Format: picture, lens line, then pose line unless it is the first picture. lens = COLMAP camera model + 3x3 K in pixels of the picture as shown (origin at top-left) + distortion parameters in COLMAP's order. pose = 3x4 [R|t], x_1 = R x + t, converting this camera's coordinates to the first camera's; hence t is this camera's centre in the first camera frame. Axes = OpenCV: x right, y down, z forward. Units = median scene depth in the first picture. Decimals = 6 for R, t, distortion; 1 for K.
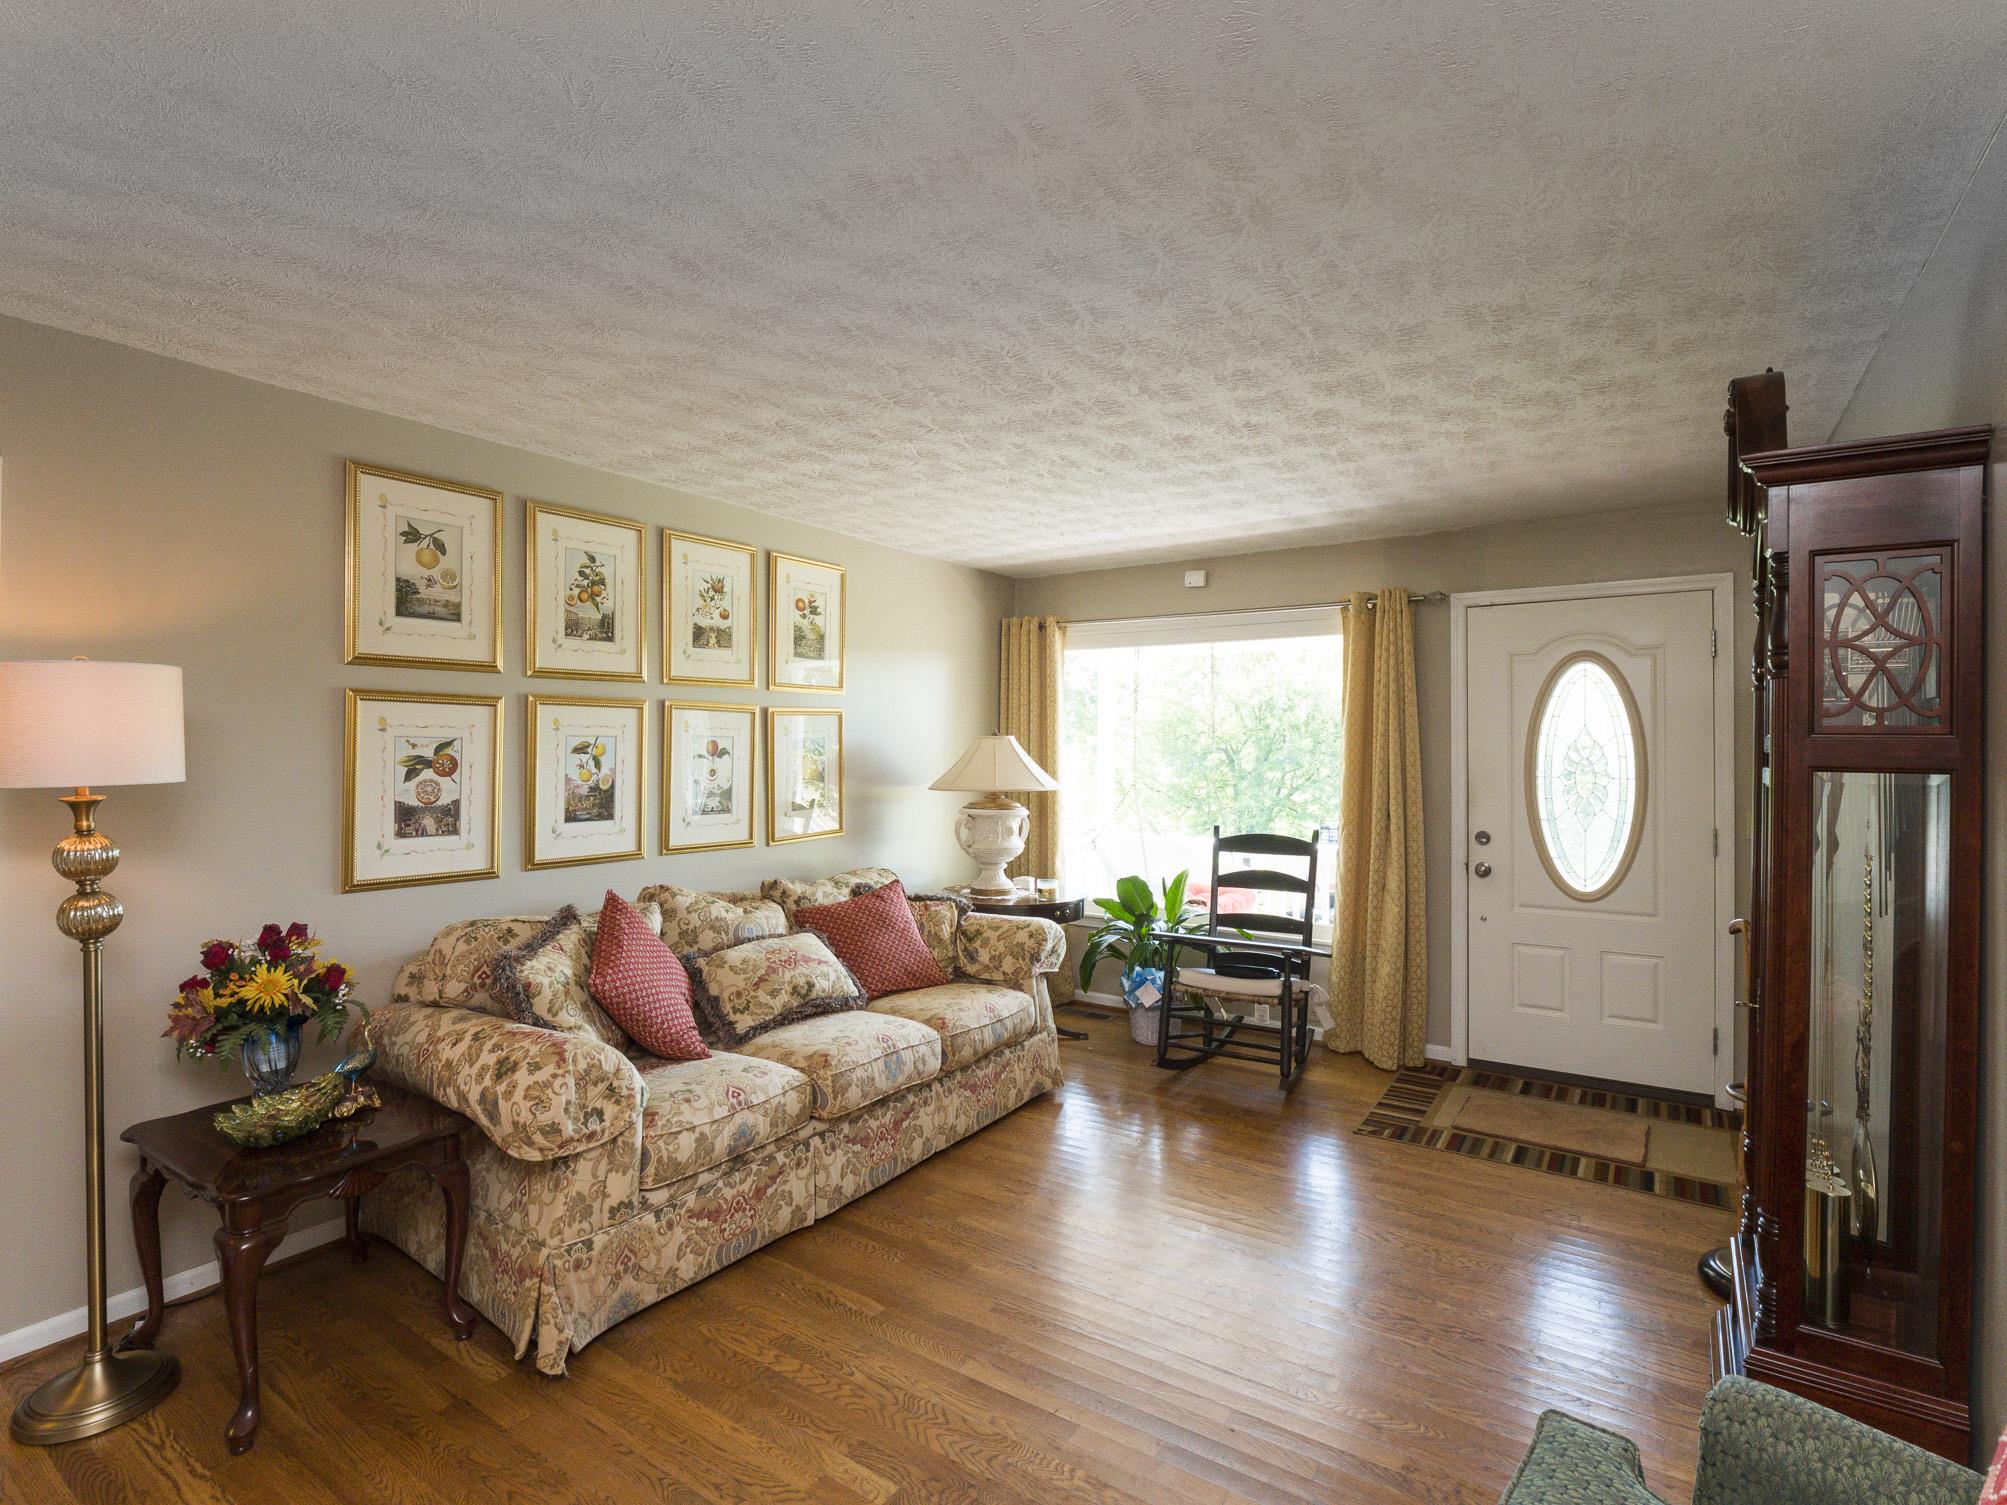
lens RADIAL K [[991.0, 0, 1025.0], [0, 991.0, 739.9], [0, 0, 1]] dist [0.001601, -0.000101]
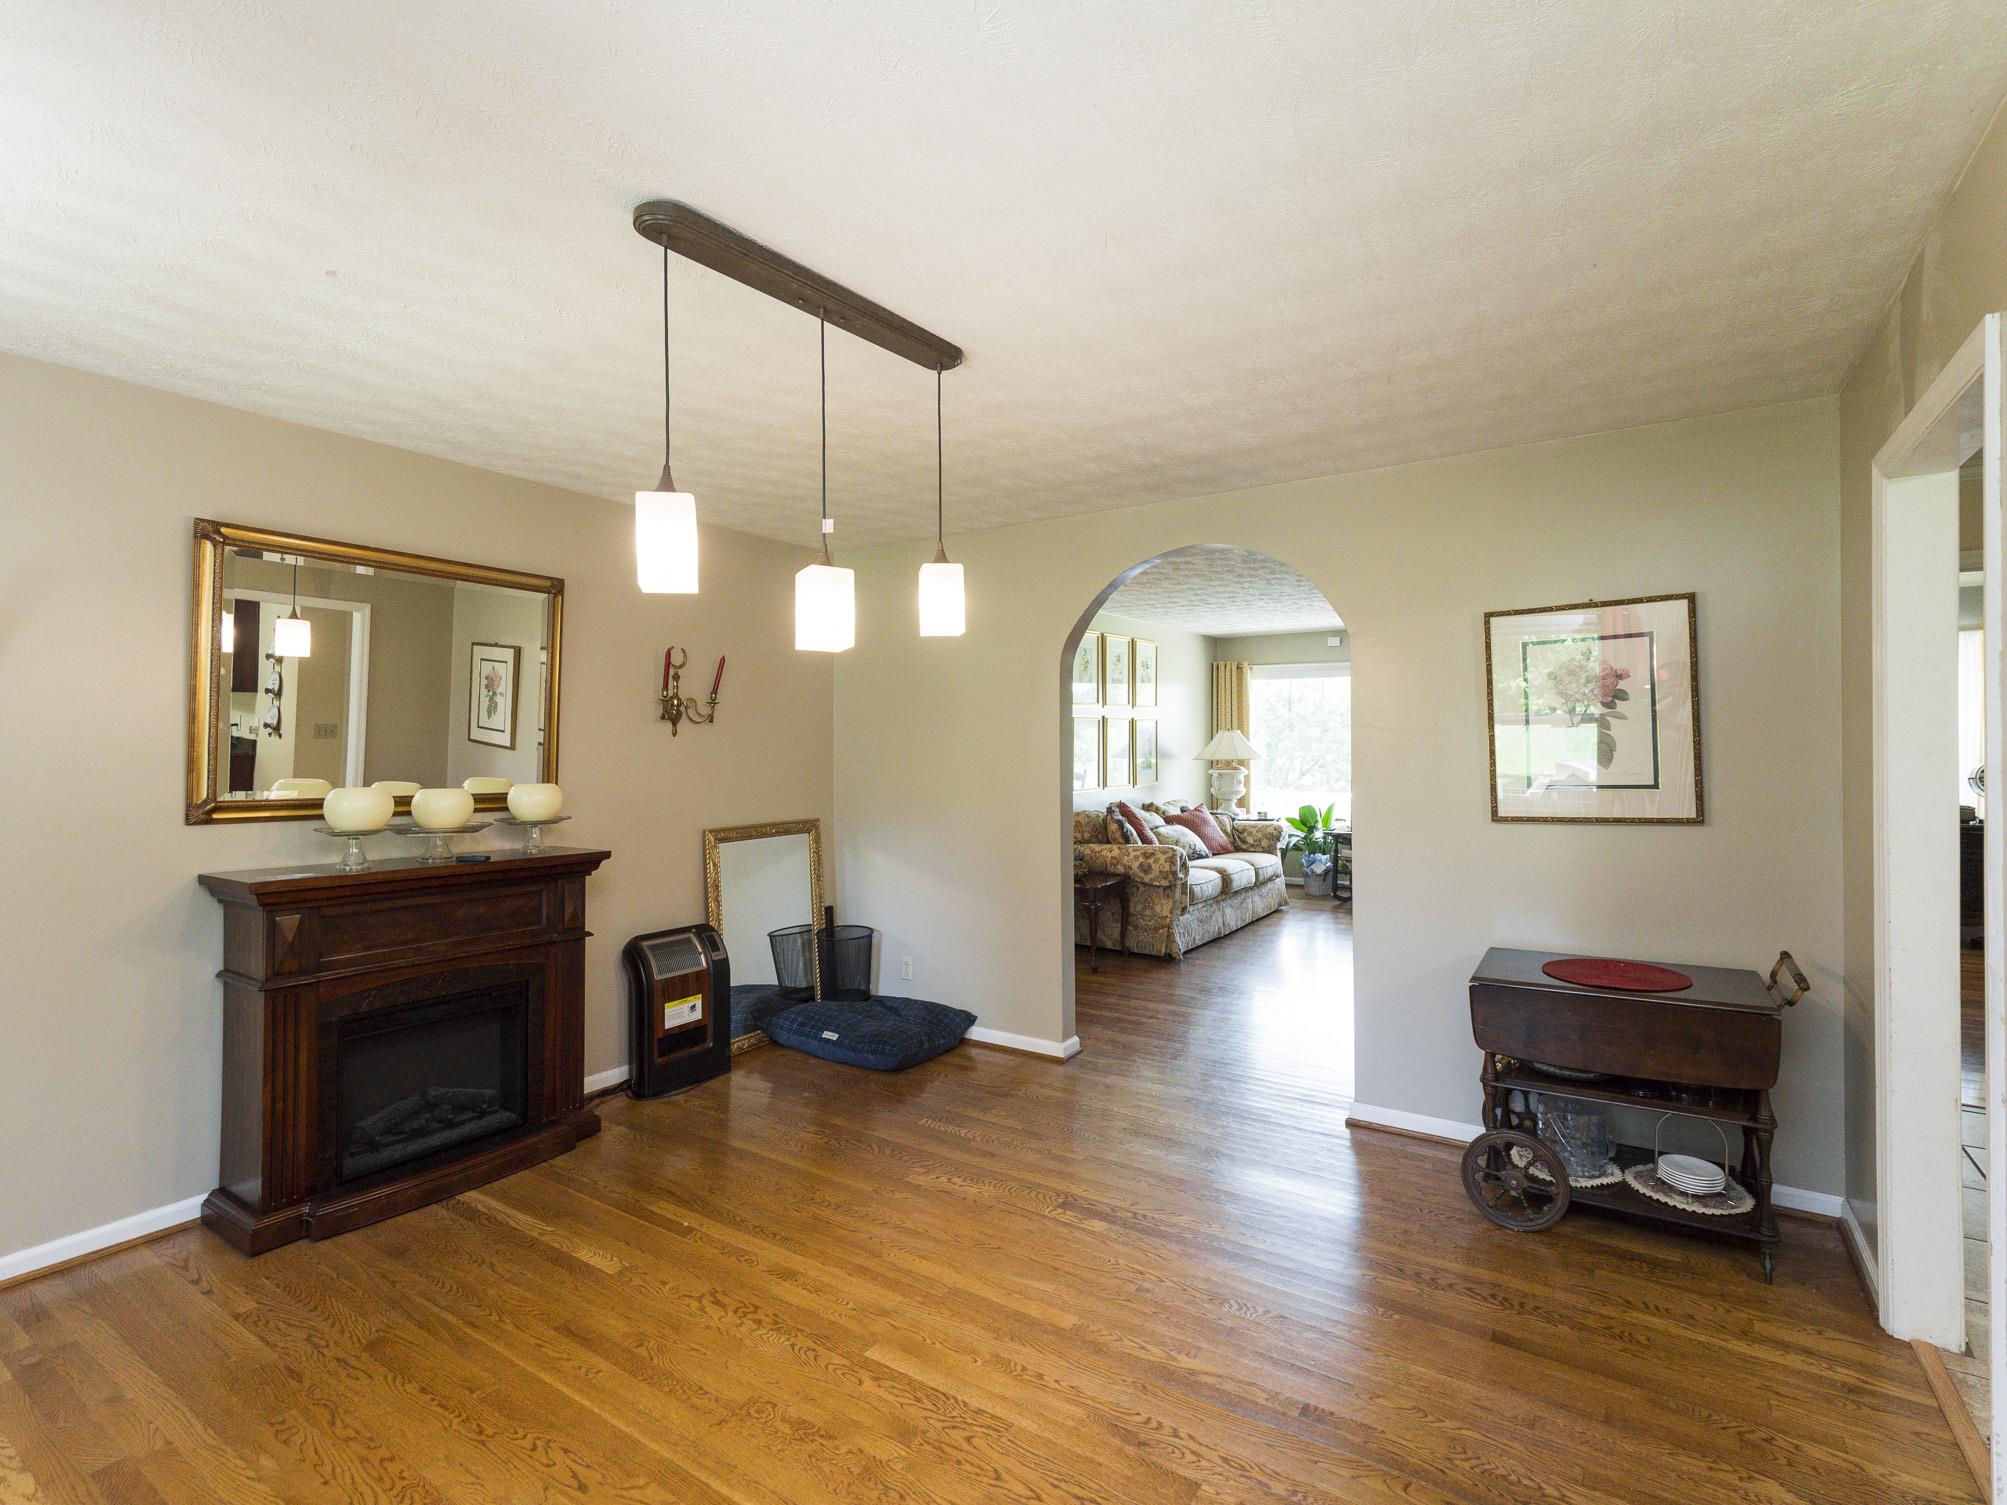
lens RADIAL K [[974.5, 0, 1003.5], [0, 974.5, 752.5], [0, 0, 1]] dist [0.000231, -0.000338]
pose [[0.999784, -0.012595, -0.016537, -0.569466], [0.012938, 0.999699, 0.020826, -0.007188], [0.016270, -0.021036, 0.999646, -1.095427]]
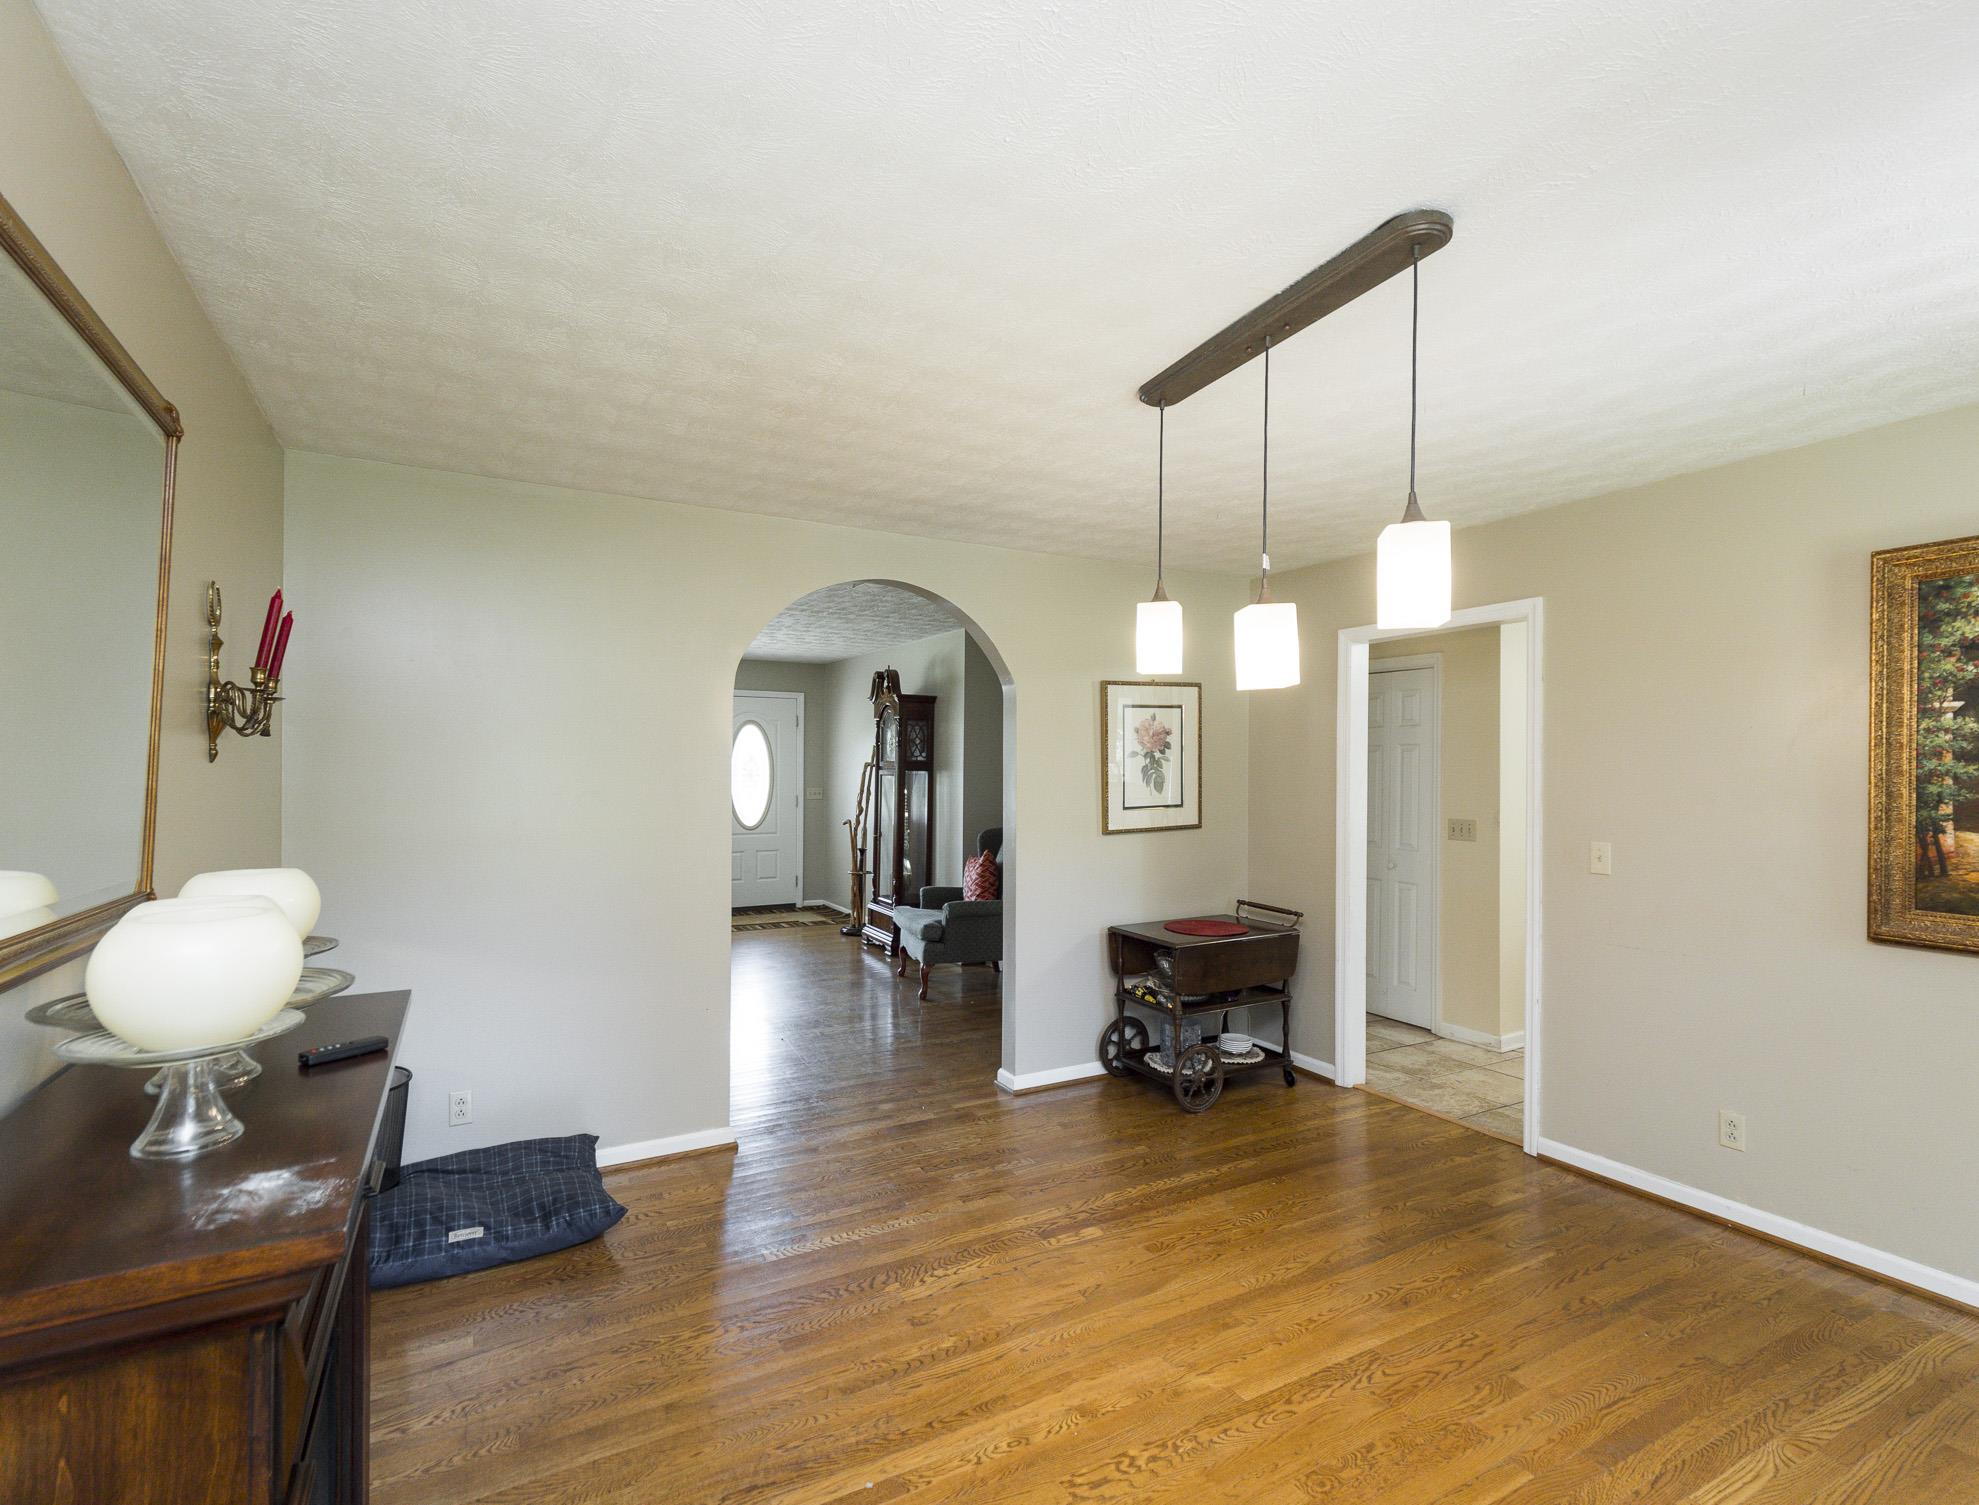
lens RADIAL K [[963.7, 0, 997.6], [0, 963.7, 769.3], [0, 0, 1]] dist [0.000807, 0.000339]
pose [[0.460346, -0.006835, 0.887713, -1.314966], [-0.011455, 0.999841, 0.013638, -0.016434], [-0.887666, -0.016447, 0.460195, -0.597543]]
